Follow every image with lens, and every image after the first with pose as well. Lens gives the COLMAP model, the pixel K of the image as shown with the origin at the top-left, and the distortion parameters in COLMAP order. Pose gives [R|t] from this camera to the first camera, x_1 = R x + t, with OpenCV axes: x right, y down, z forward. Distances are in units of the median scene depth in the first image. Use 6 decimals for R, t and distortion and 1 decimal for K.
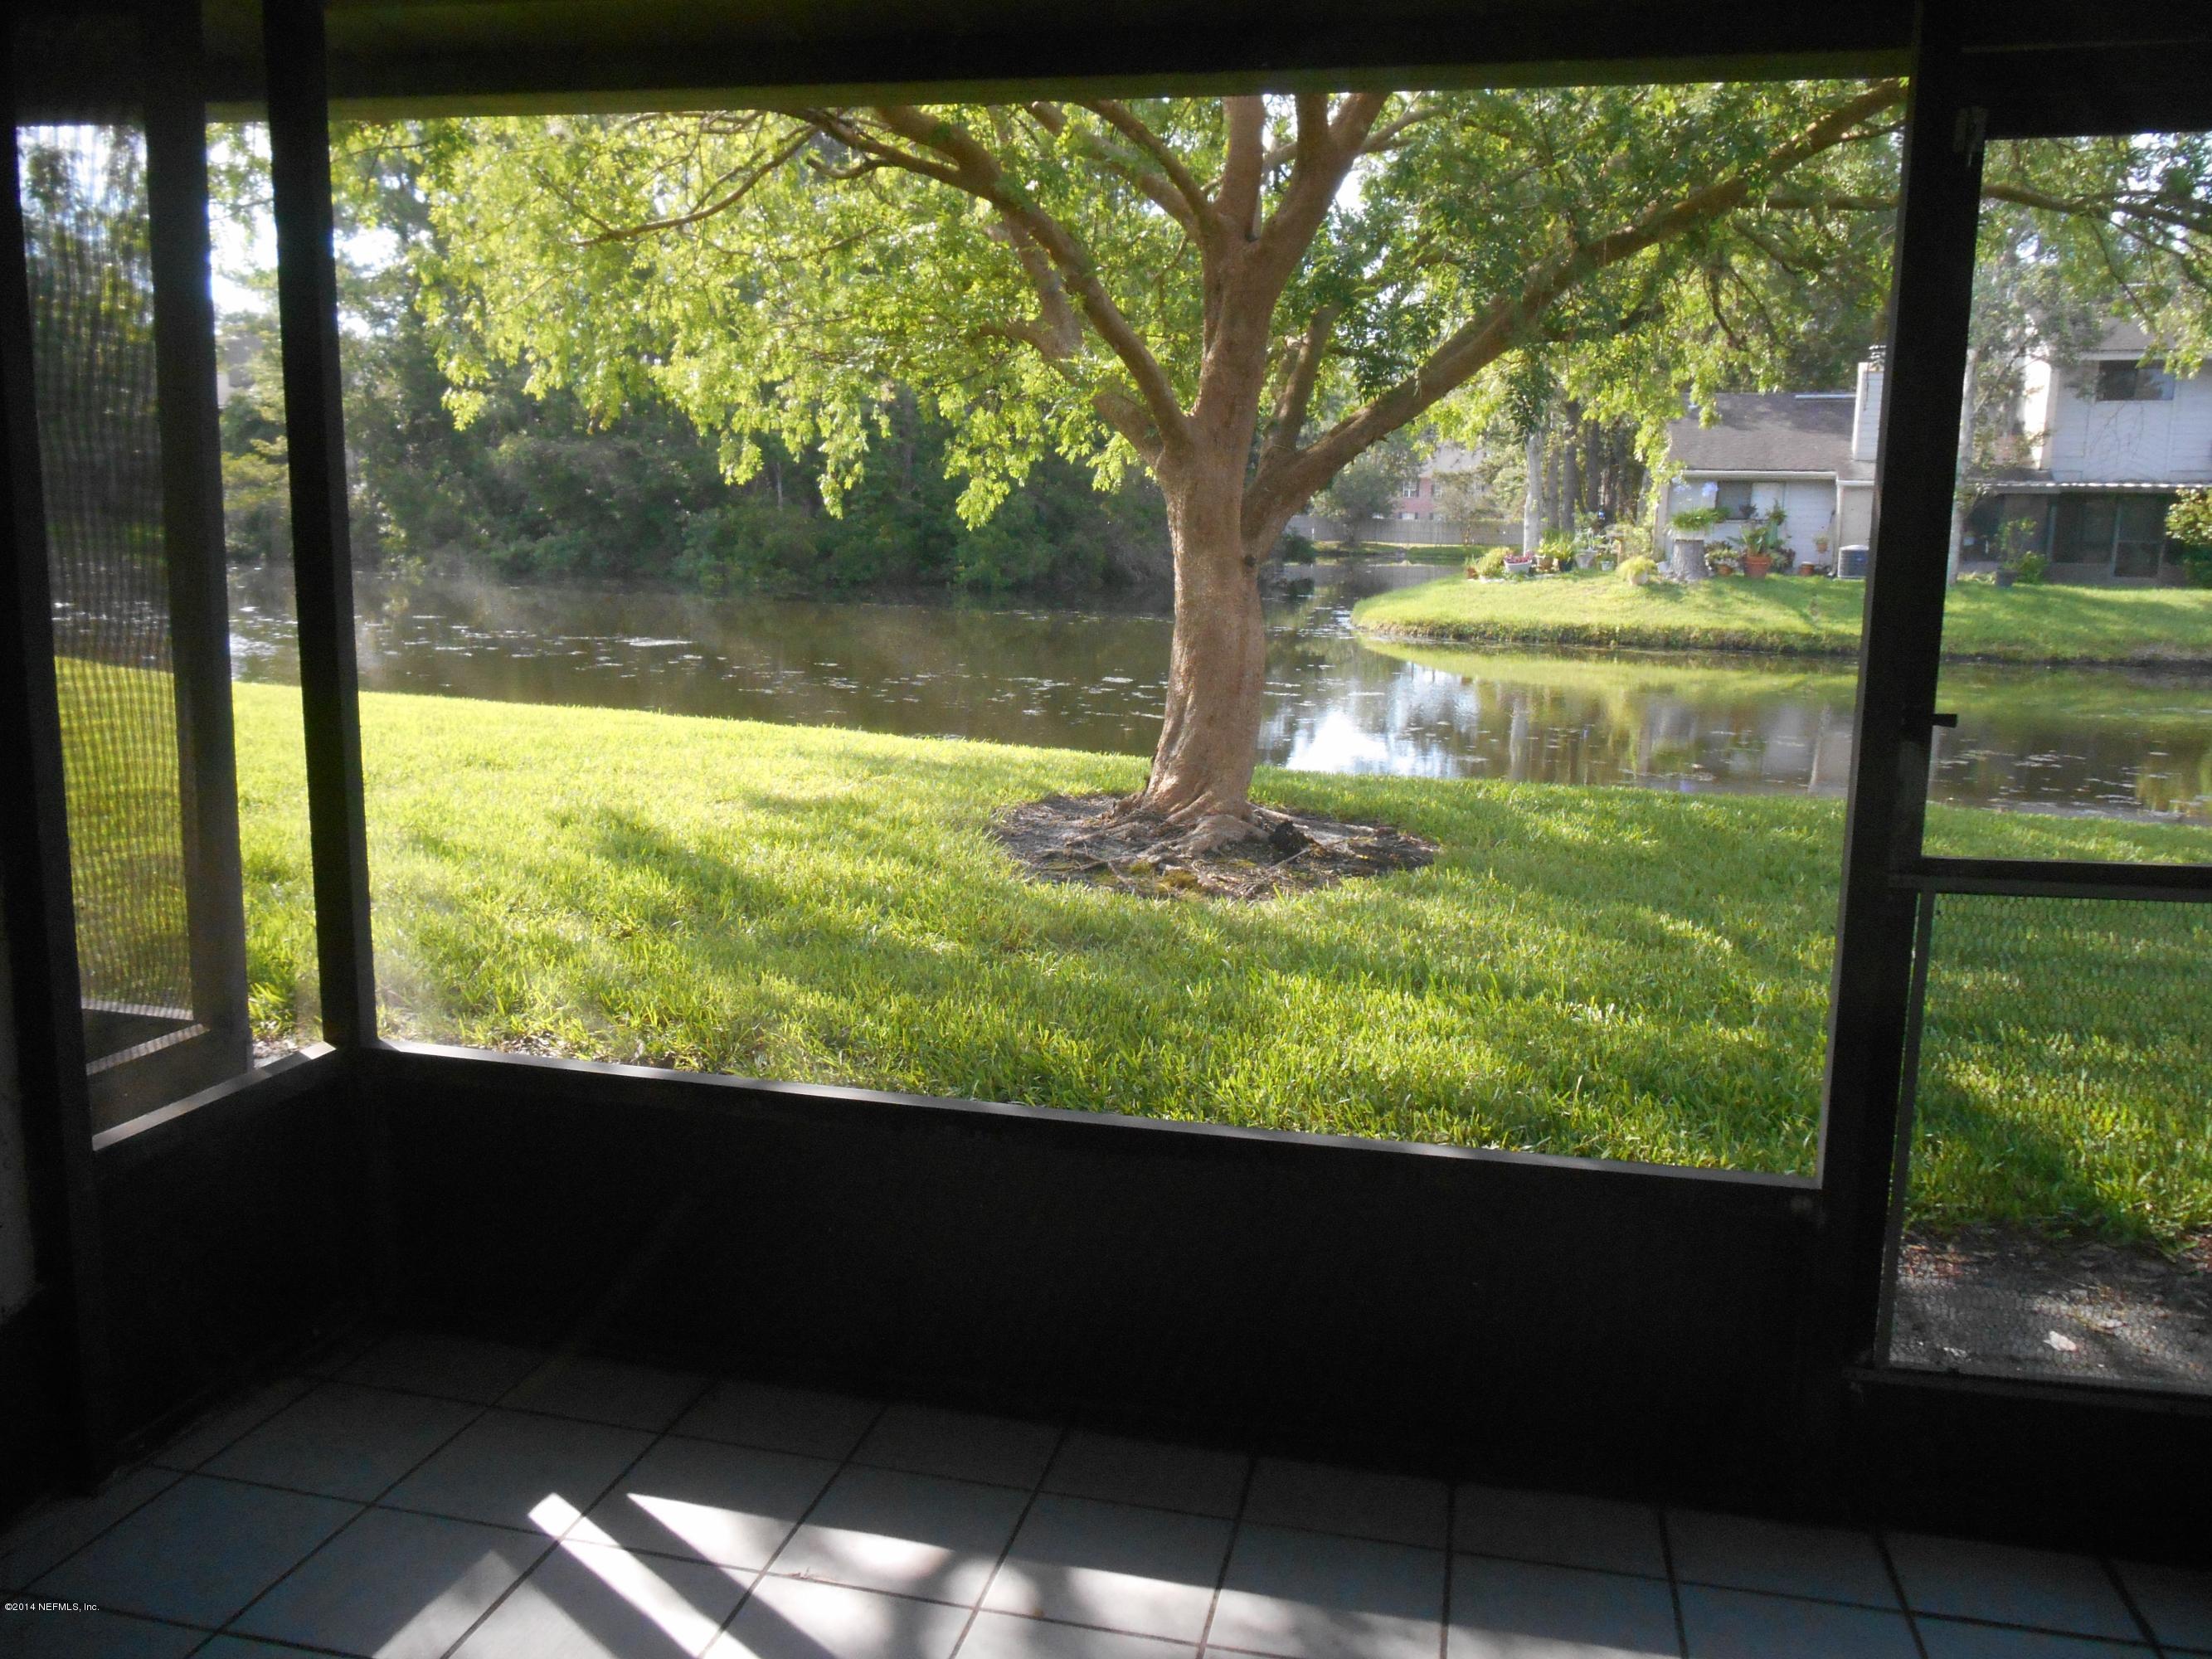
lens RADIAL K [[1708.5, 0, 1111.0], [0, 1708.5, 821.0], [0, 0, 1]] dist [-0.016983, 0.004381]
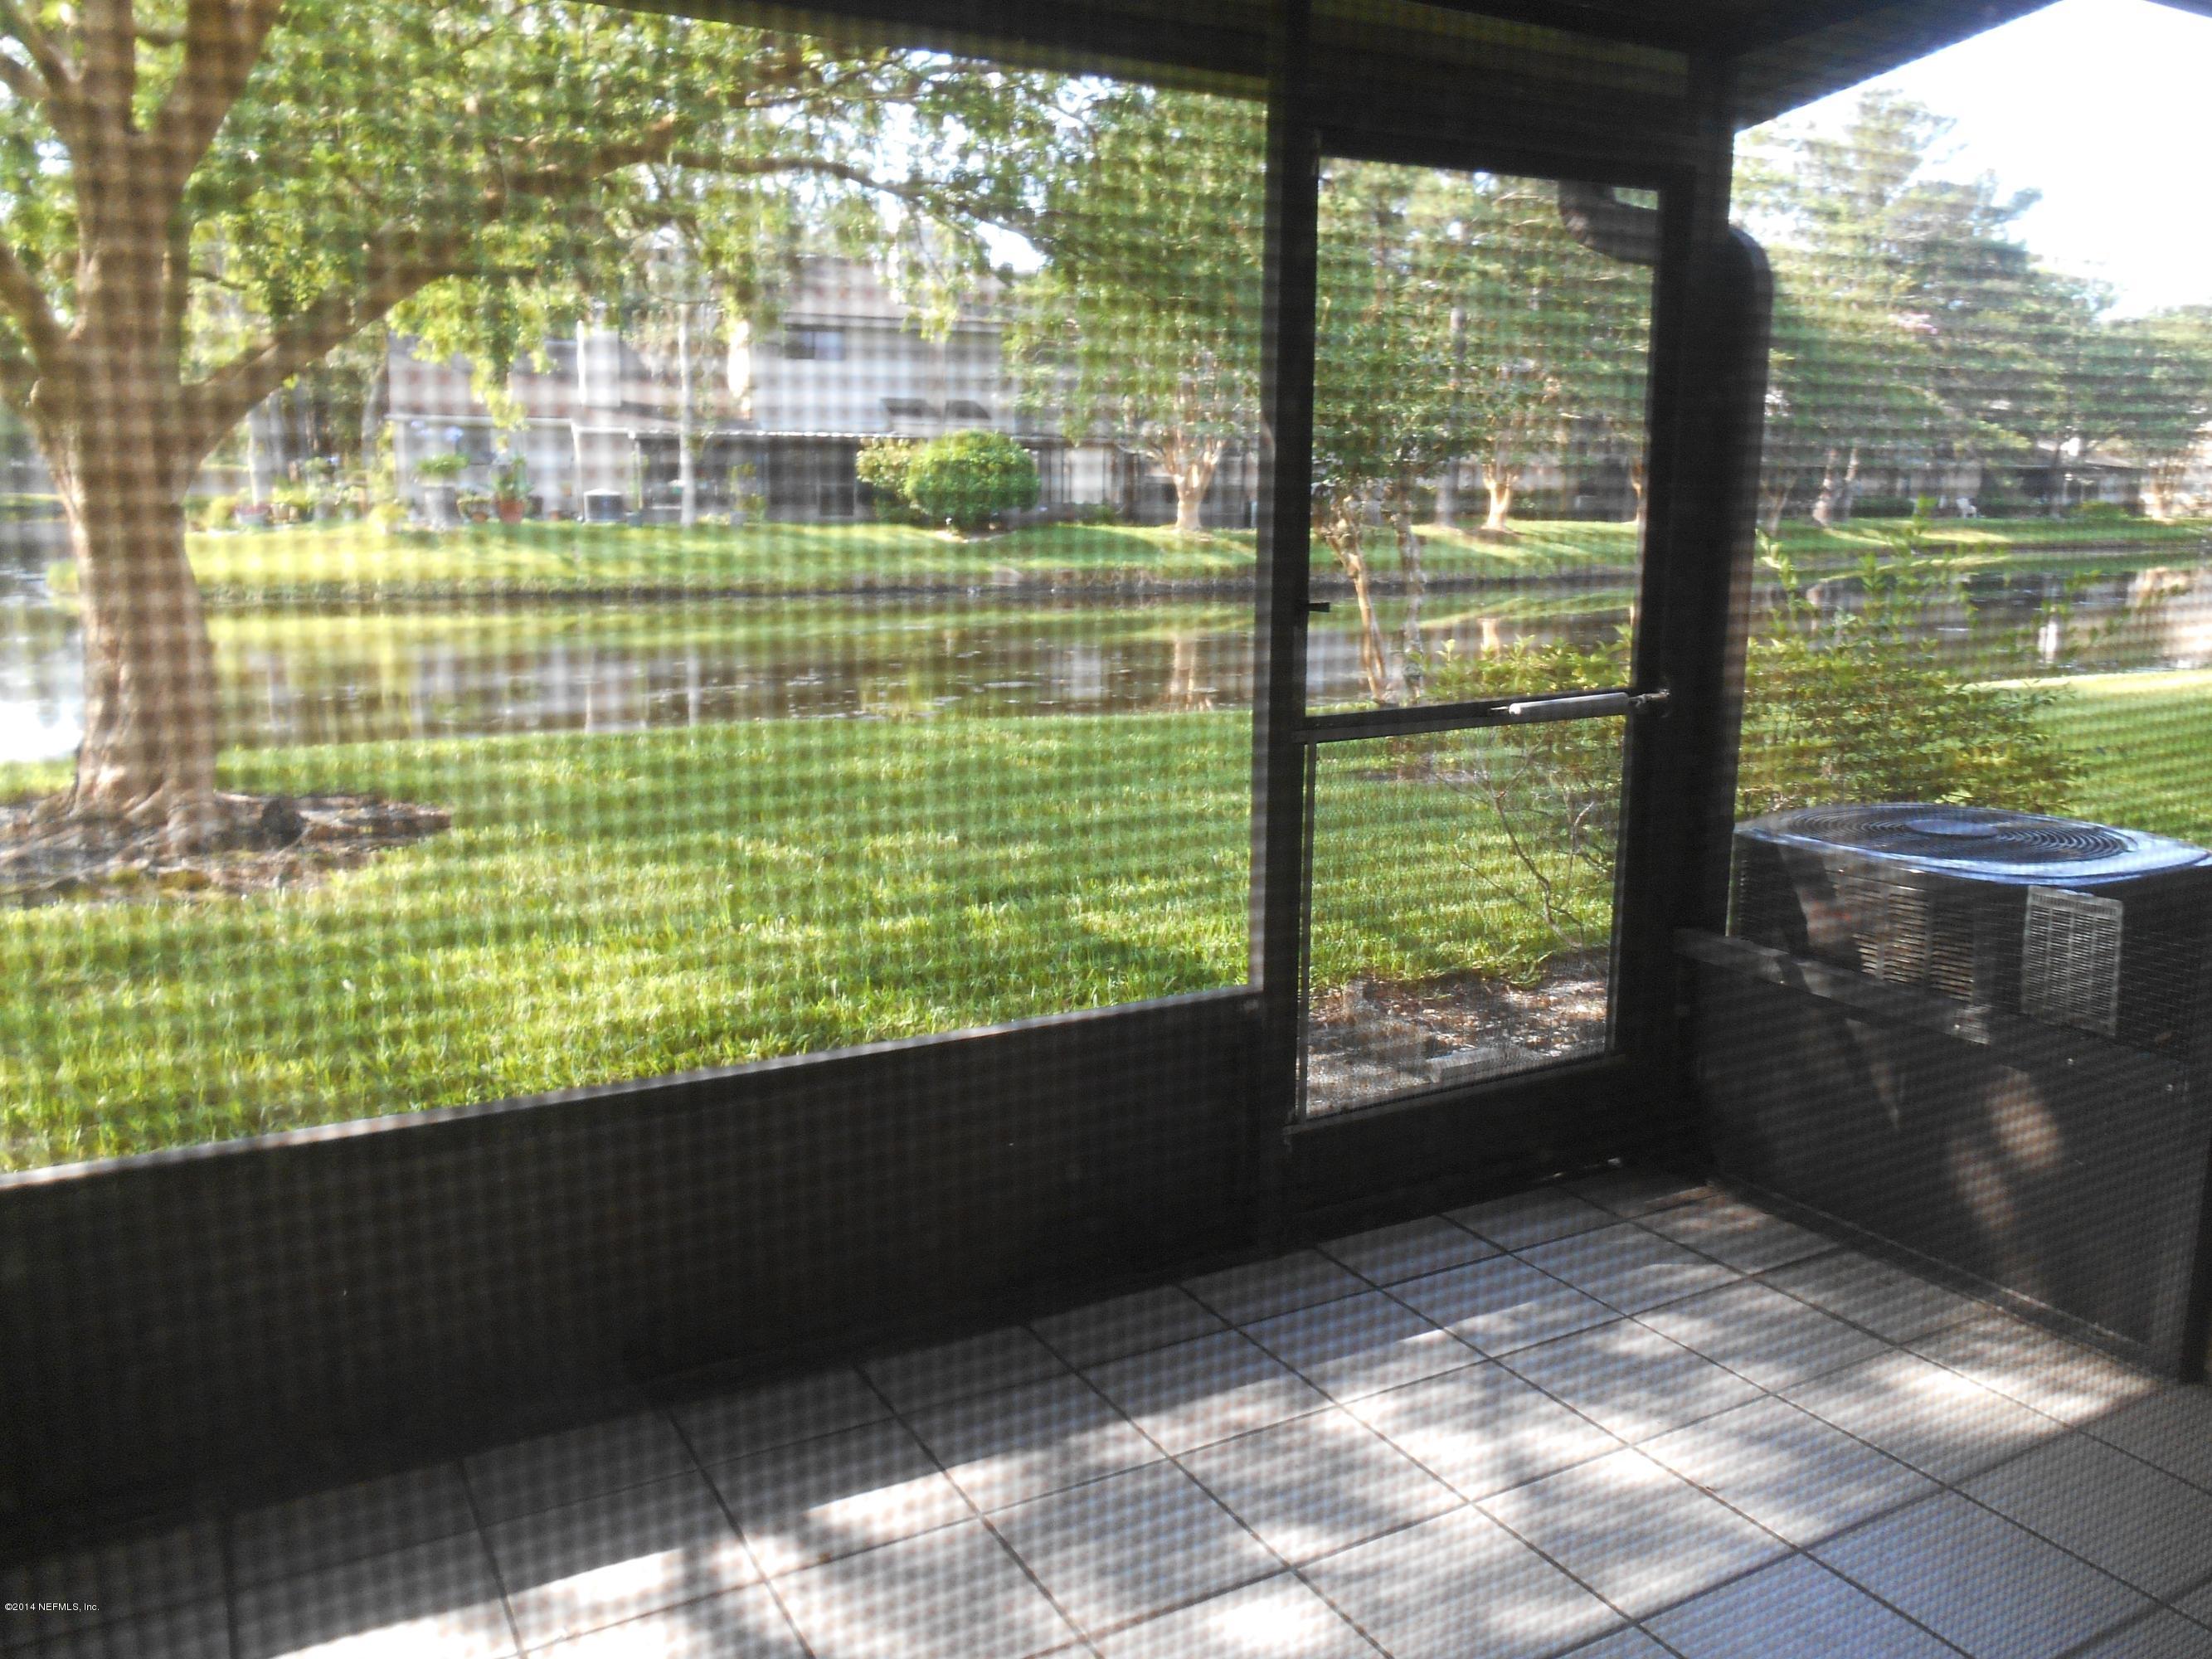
lens RADIAL K [[1708.5, 0, 1110.3], [0, 1708.5, 836.1], [0, 0, 1]] dist [-0.016983, 0.004381]
pose [[0.742094, -0.141152, 0.655266, -0.269694], [0.116049, 0.989869, 0.081803, -0.007037], [-0.660174, 0.015337, 0.750956, 0.070991]]
